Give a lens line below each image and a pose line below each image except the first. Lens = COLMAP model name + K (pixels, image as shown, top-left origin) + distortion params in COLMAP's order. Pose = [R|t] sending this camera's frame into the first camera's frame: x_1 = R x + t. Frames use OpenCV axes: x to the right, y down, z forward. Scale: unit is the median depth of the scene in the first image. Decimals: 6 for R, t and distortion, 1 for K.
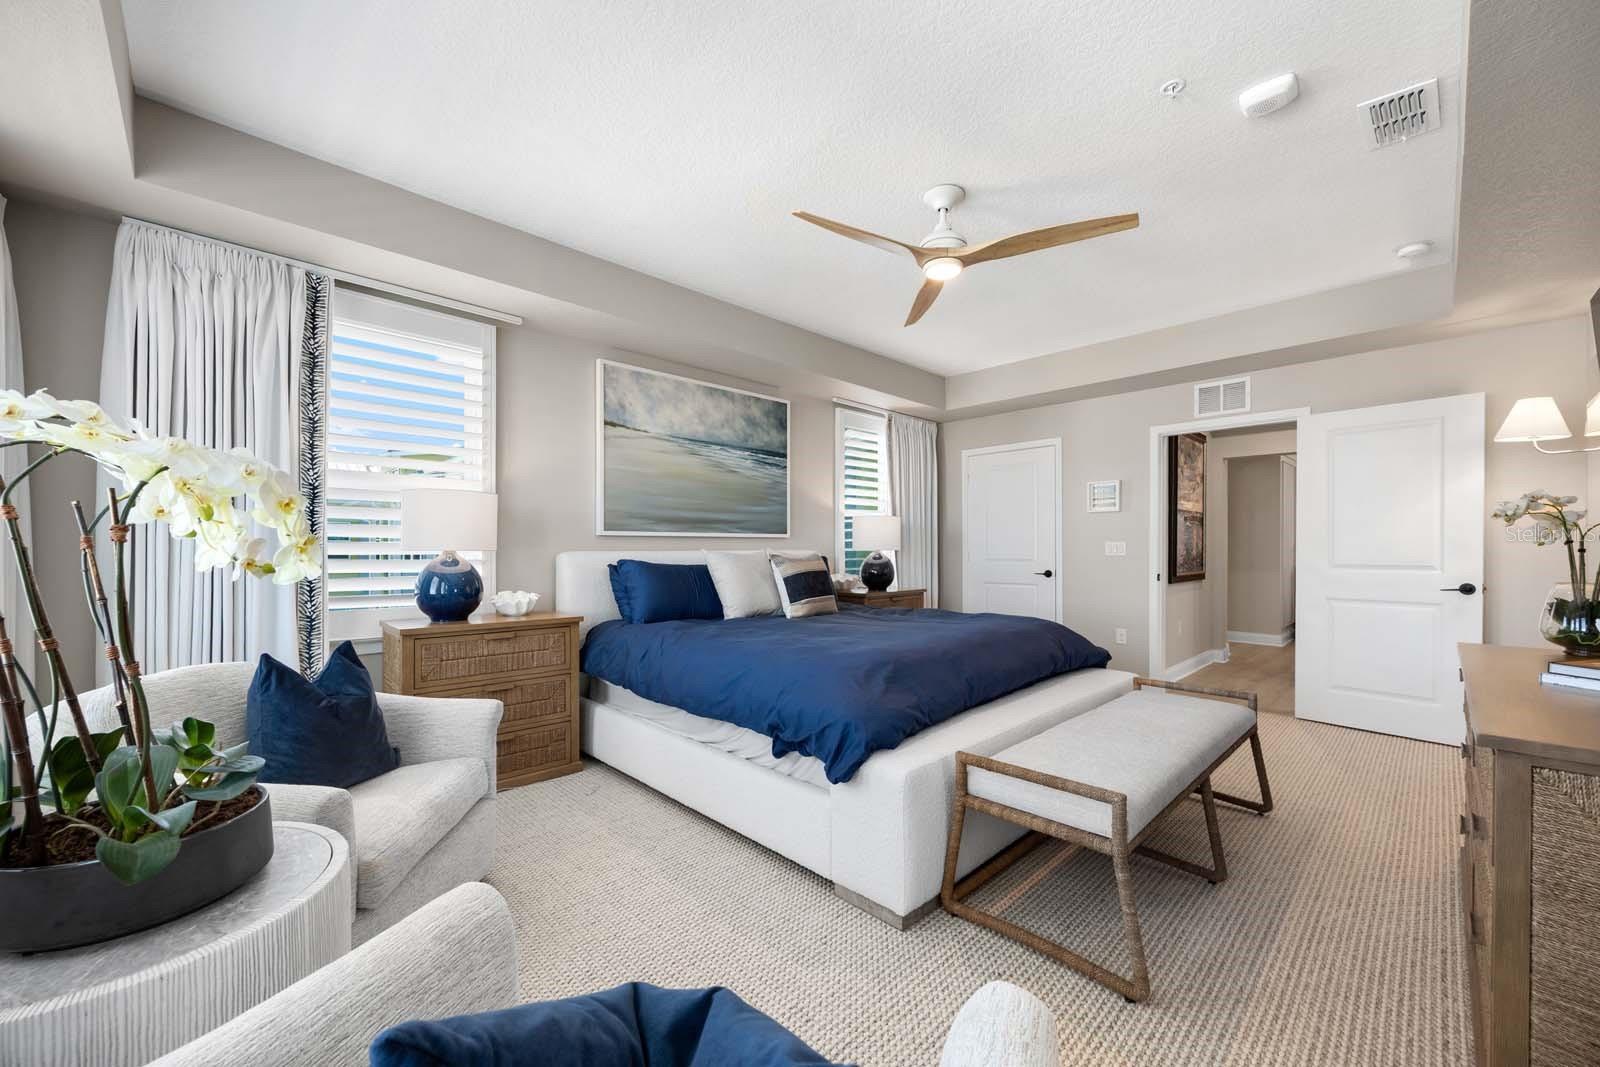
lens RADIAL K [[615.3, 0, 802.4], [0, 615.3, 541.6], [0, 0, 1]] dist [-0.002174, -0.000261]
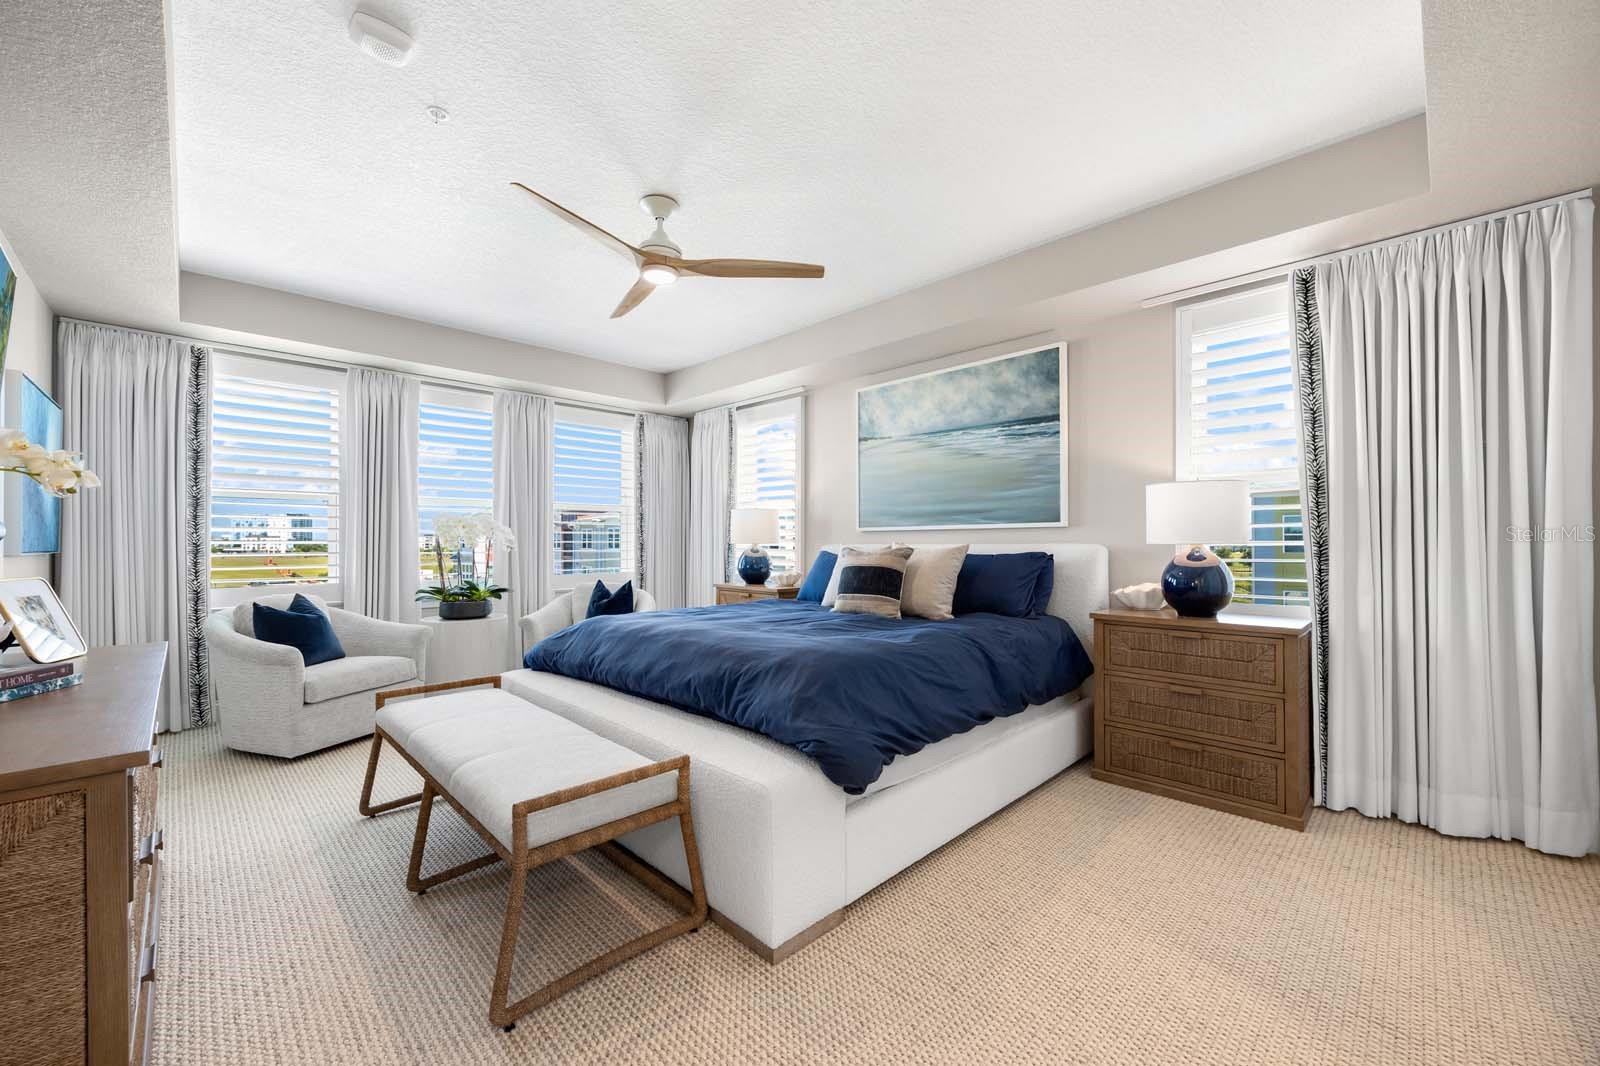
lens RADIAL K [[593.3, 0, 805.3], [0, 593.3, 538.1], [0, 0, 1]] dist [0.001651, 0.000013]
pose [[0.026564, -0.004422, -0.999637, 0.750585], [0.009453, 0.999947, -0.004172, 0.007845], [0.999602, -0.009339, 0.026605, 0.738445]]
